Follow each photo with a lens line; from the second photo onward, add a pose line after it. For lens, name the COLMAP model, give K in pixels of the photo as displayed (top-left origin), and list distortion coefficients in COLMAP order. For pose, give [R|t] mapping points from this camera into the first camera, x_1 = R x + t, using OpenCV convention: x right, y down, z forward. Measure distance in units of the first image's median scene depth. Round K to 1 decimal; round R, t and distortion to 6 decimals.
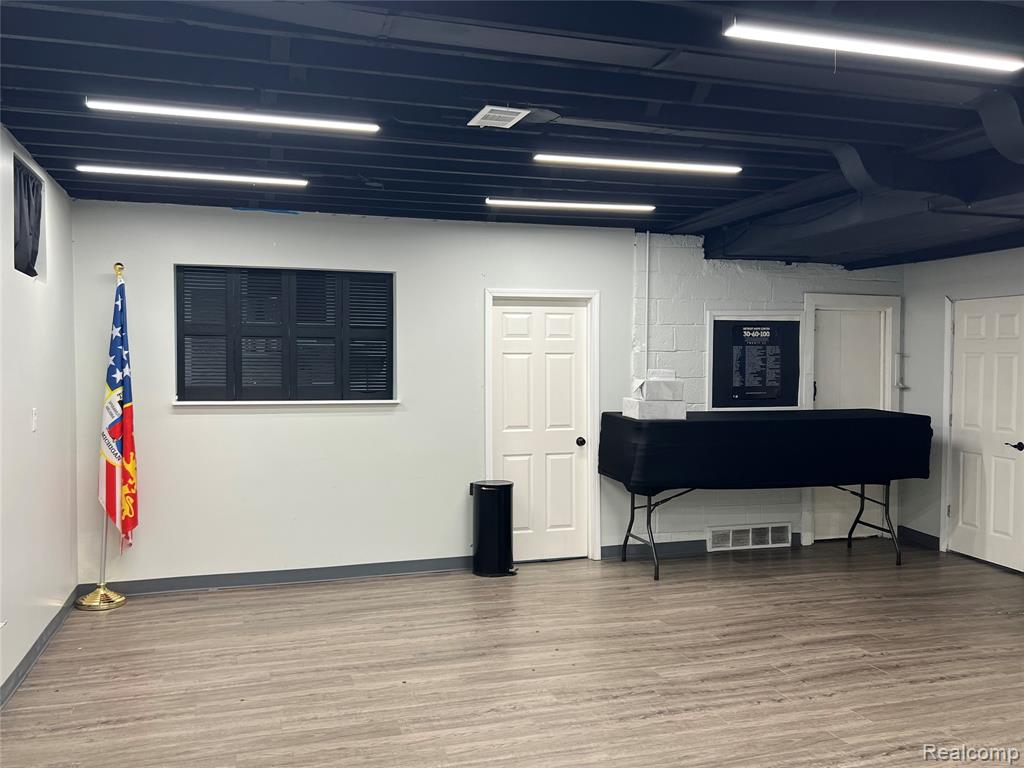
lens RADIAL K [[883.9, 0, 506.9], [0, 883.9, 394.2], [0, 0, 1]] dist [0.041226, -0.025272]
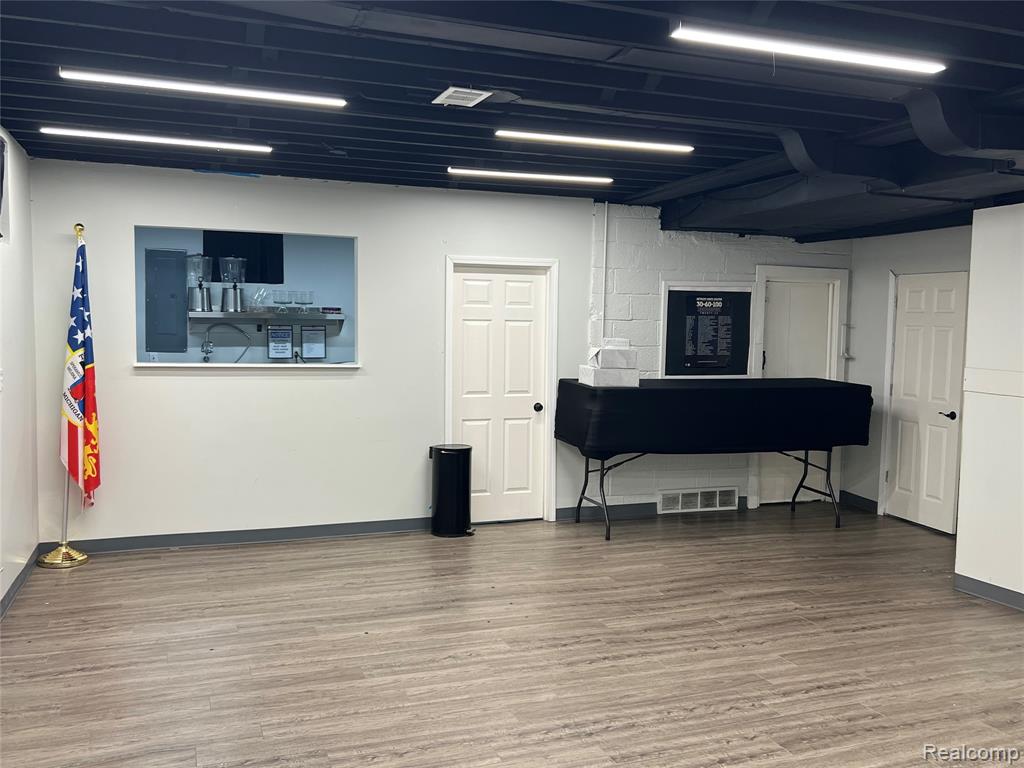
lens RADIAL K [[897.3, 0, 506.7], [0, 897.3, 388.0], [0, 0, 1]] dist [0.040098, 0.000384]
pose [[0.998875, 0.011403, 0.046029, -0.001033], [-0.012965, 0.999345, 0.033775, -0.004277], [-0.045614, -0.034334, 0.998369, -0.051183]]
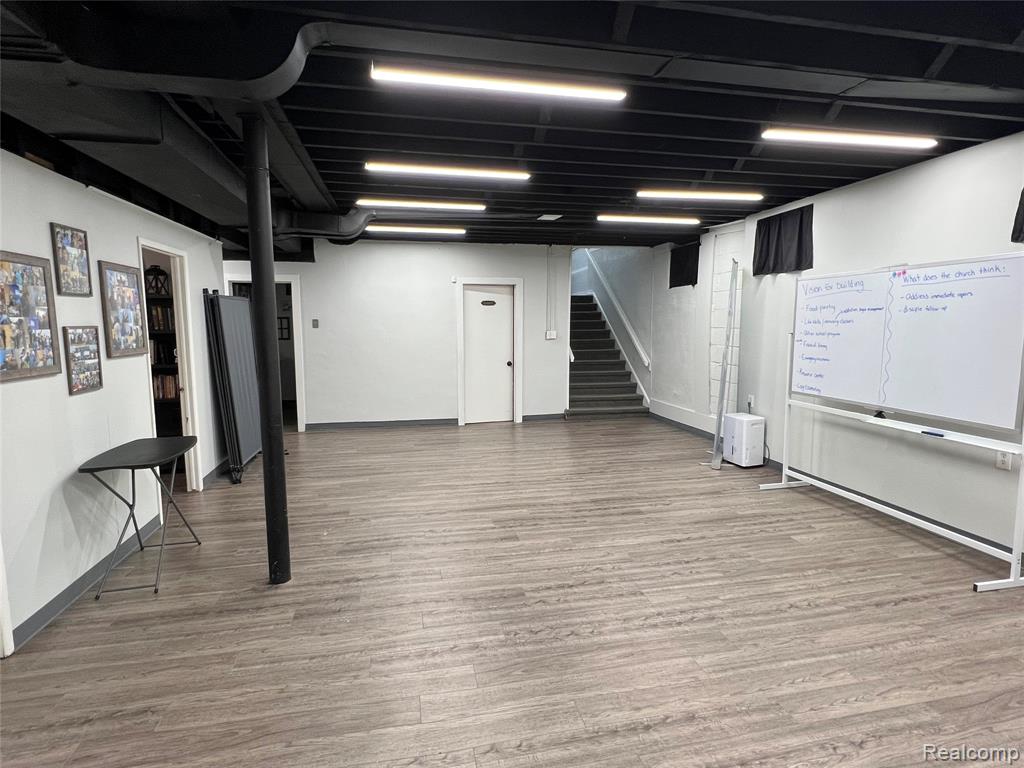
lens RADIAL K [[515.9, 0, 511.7], [0, 515.9, 378.5], [0, 0, 1]] dist [-0.005920, -0.000804]
pose [[-0.994940, -0.005372, 0.100326, 0.164286], [0.009263, 0.989412, 0.144840, -0.027763], [-0.100041, 0.145036, -0.984356, 0.937538]]
